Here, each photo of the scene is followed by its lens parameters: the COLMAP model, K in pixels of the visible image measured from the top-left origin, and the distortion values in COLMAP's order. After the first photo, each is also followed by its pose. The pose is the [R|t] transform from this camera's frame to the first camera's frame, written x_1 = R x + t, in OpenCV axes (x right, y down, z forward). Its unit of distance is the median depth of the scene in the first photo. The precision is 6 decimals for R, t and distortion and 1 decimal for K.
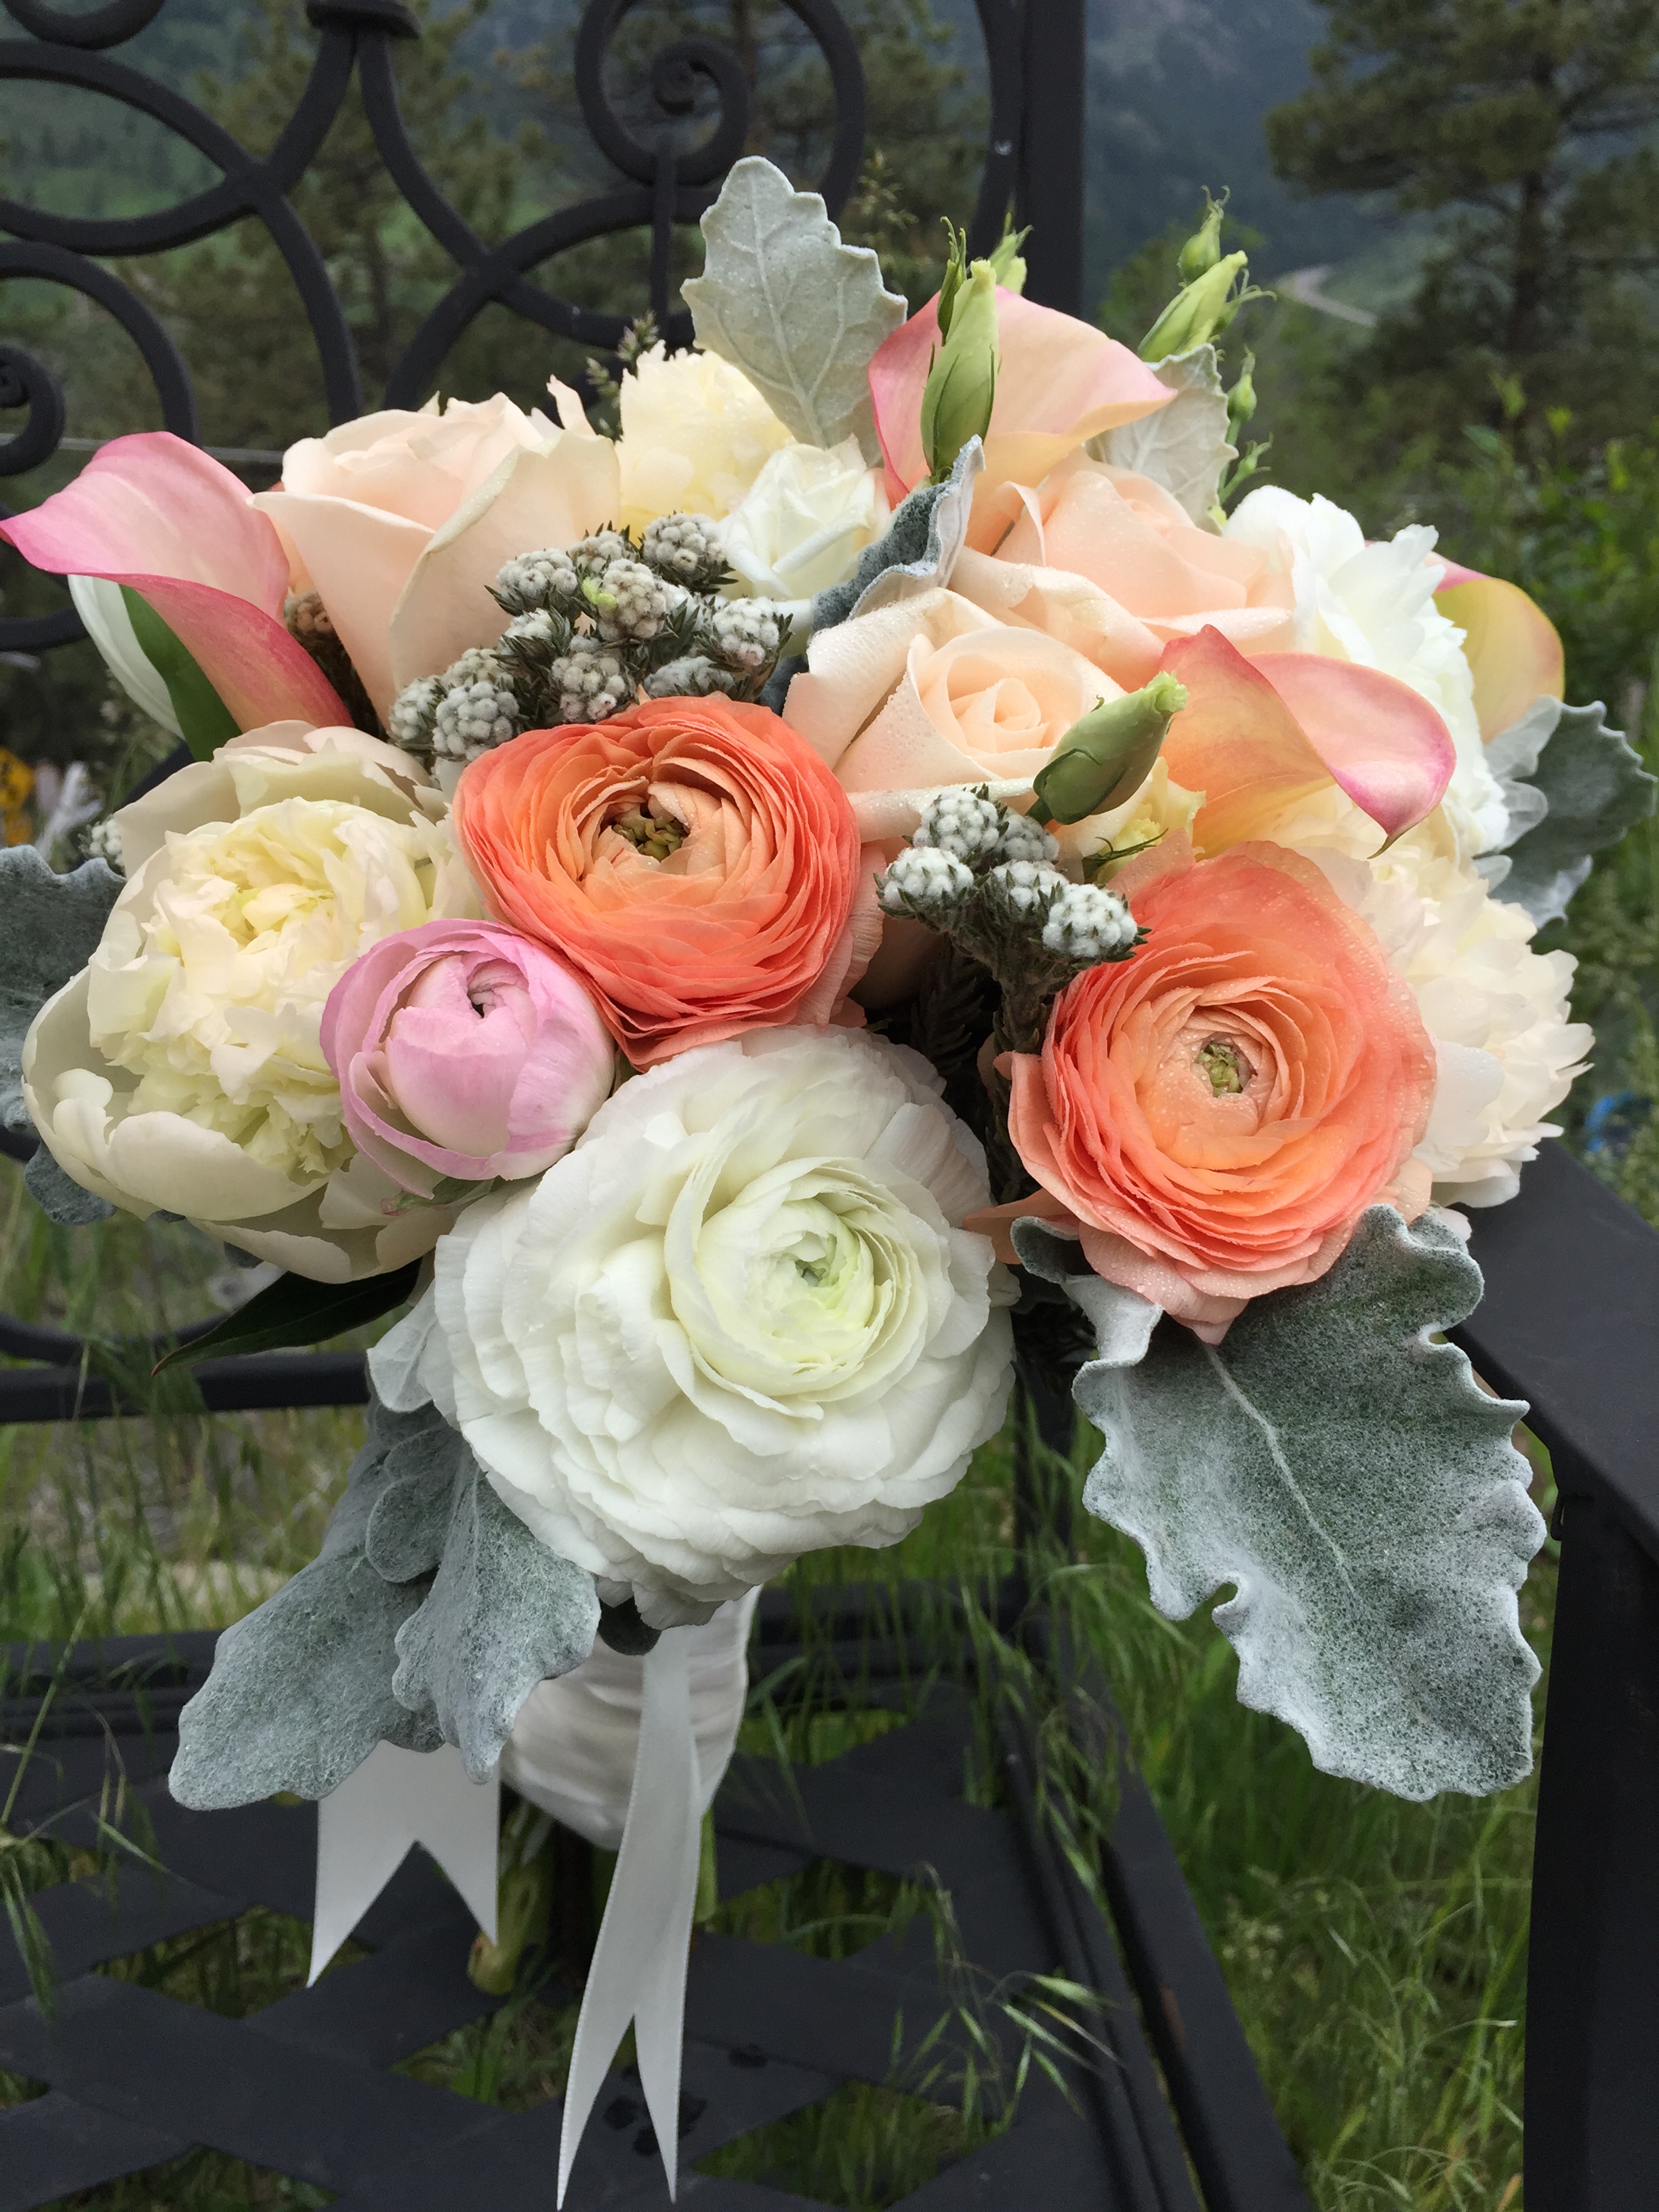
lens RADIAL K [[1901.9, 0, 829.5], [0, 1901.9, 1106.0], [0, 0, 1]] dist [0.068486, -0.110045]
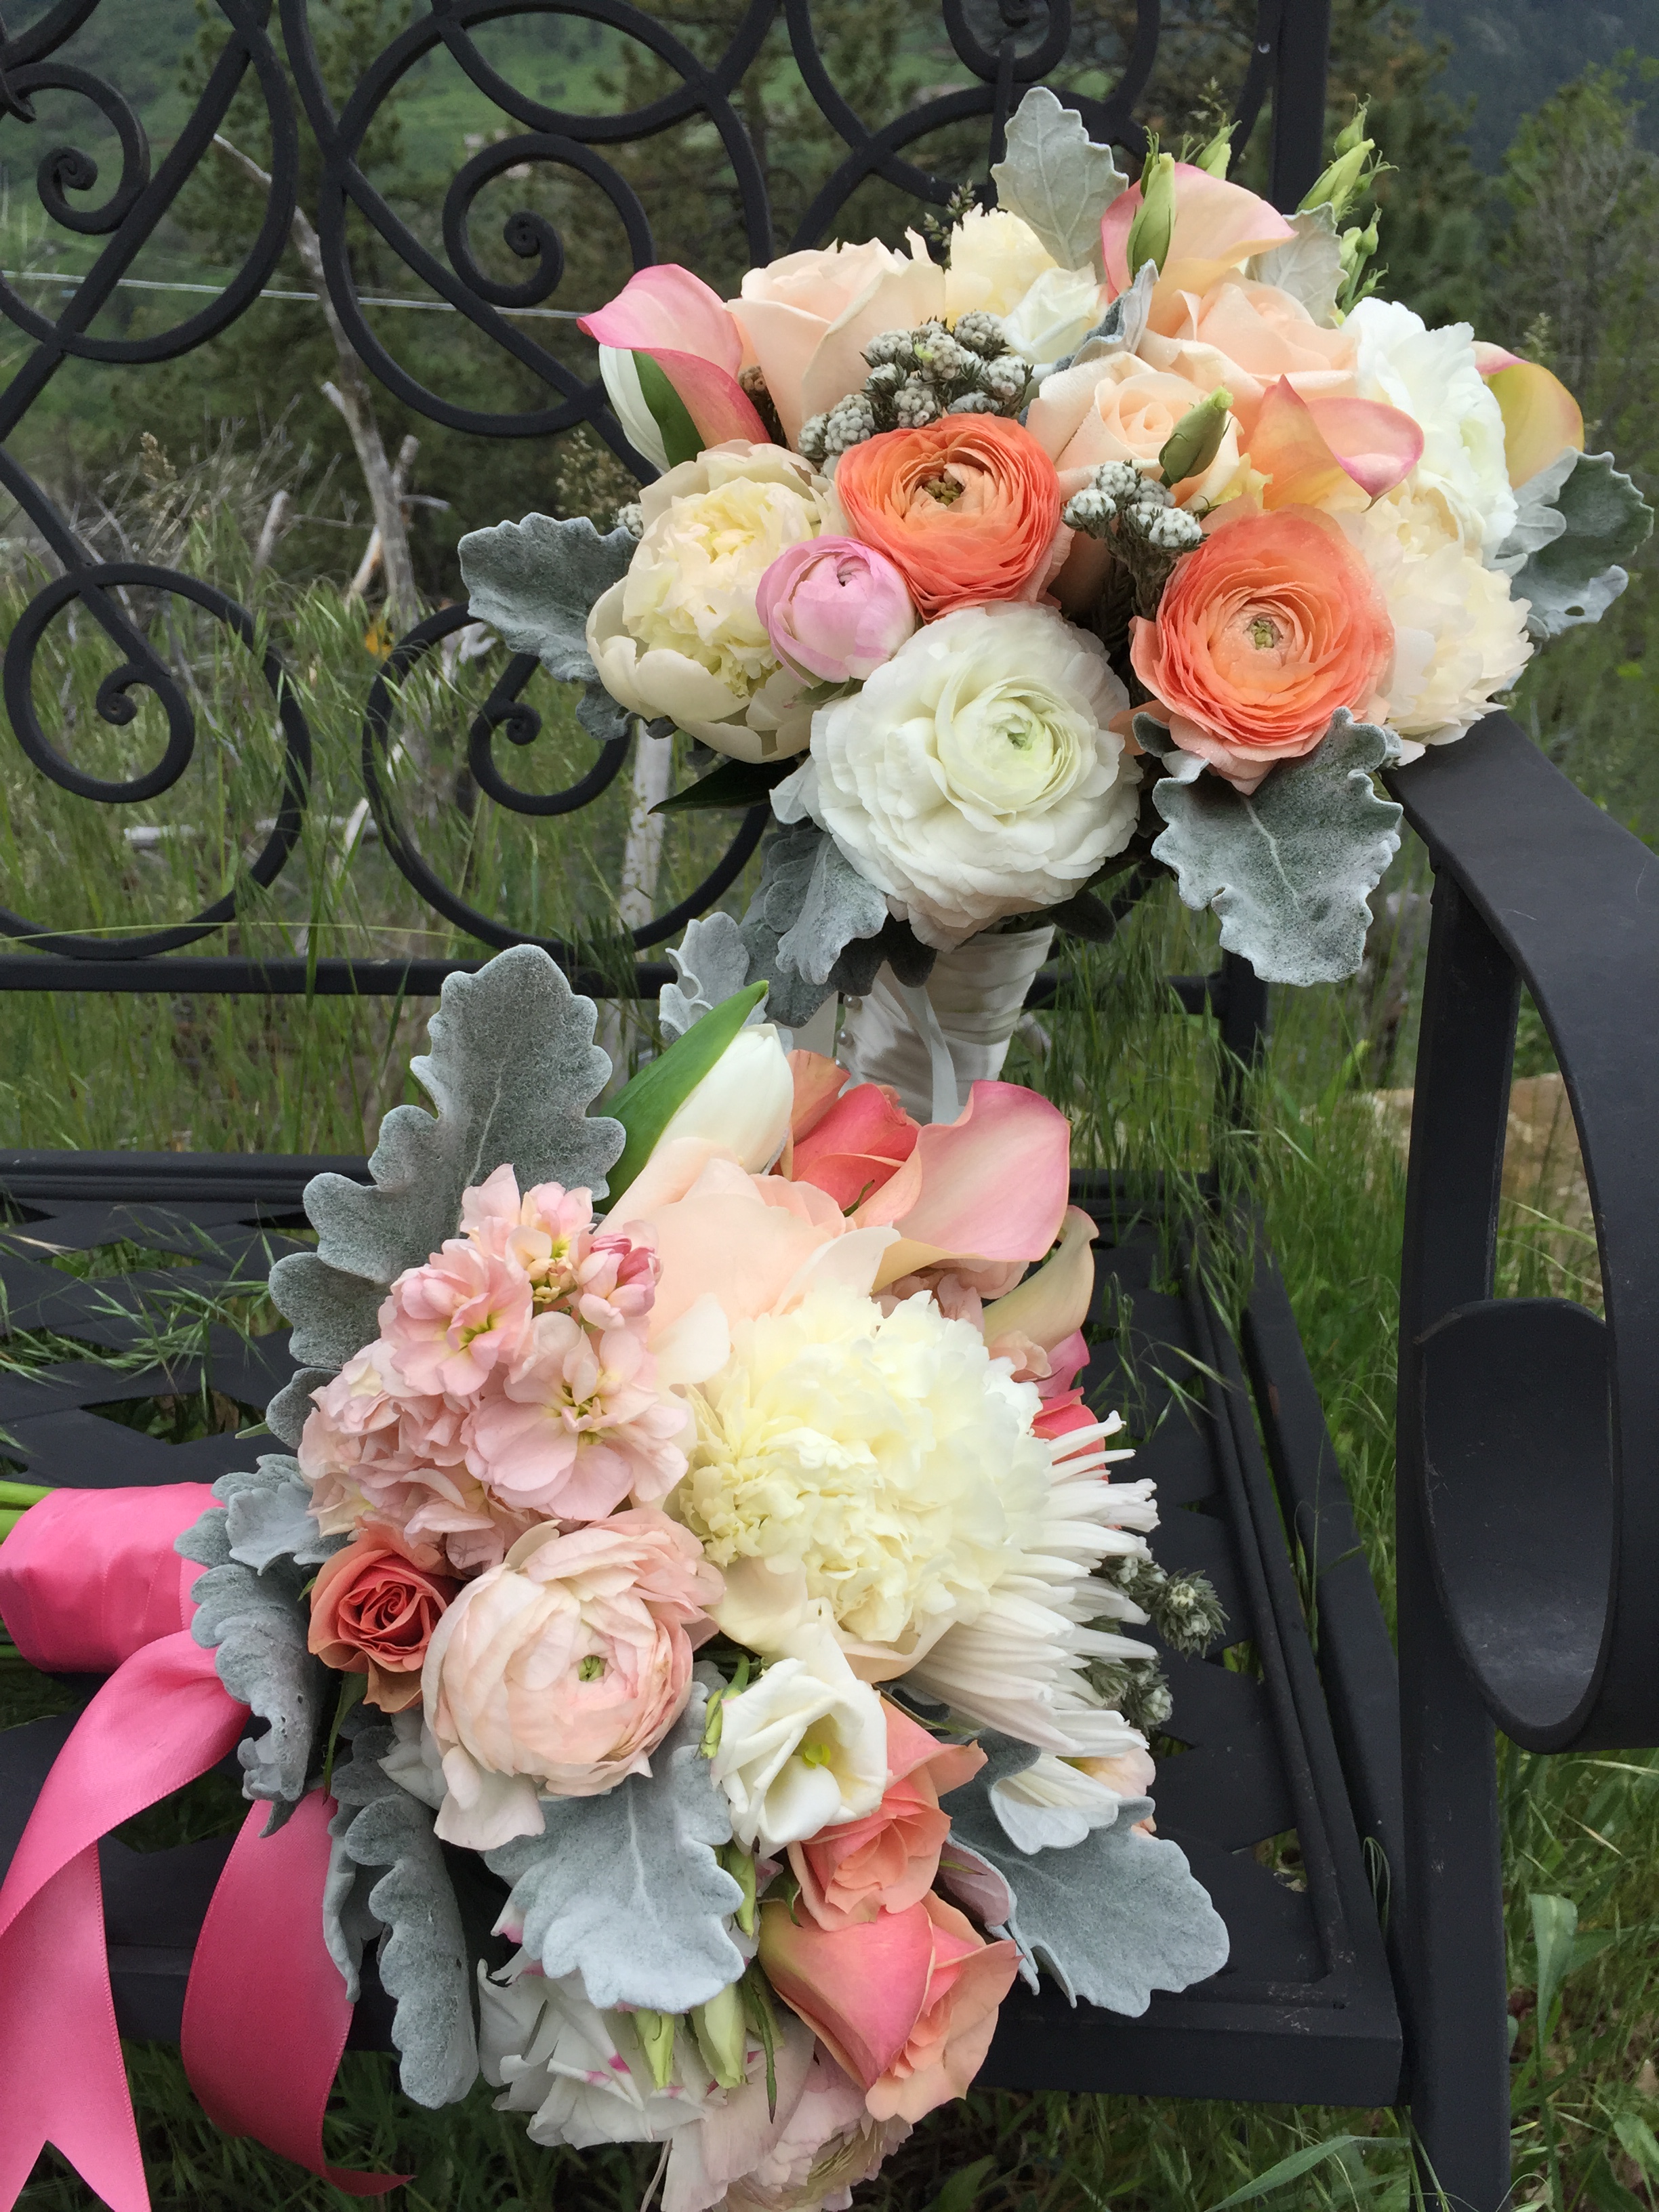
lens RADIAL K [[1901.9, 0, 829.5], [0, 1901.9, 1106.0], [0, 0, 1]] dist [0.068486, -0.110045]
pose [[0.983970, 0.067869, -0.164914, 0.131578], [-0.057491, 0.996101, 0.066910, 0.308147], [0.168812, -0.056356, 0.984036, -0.786733]]
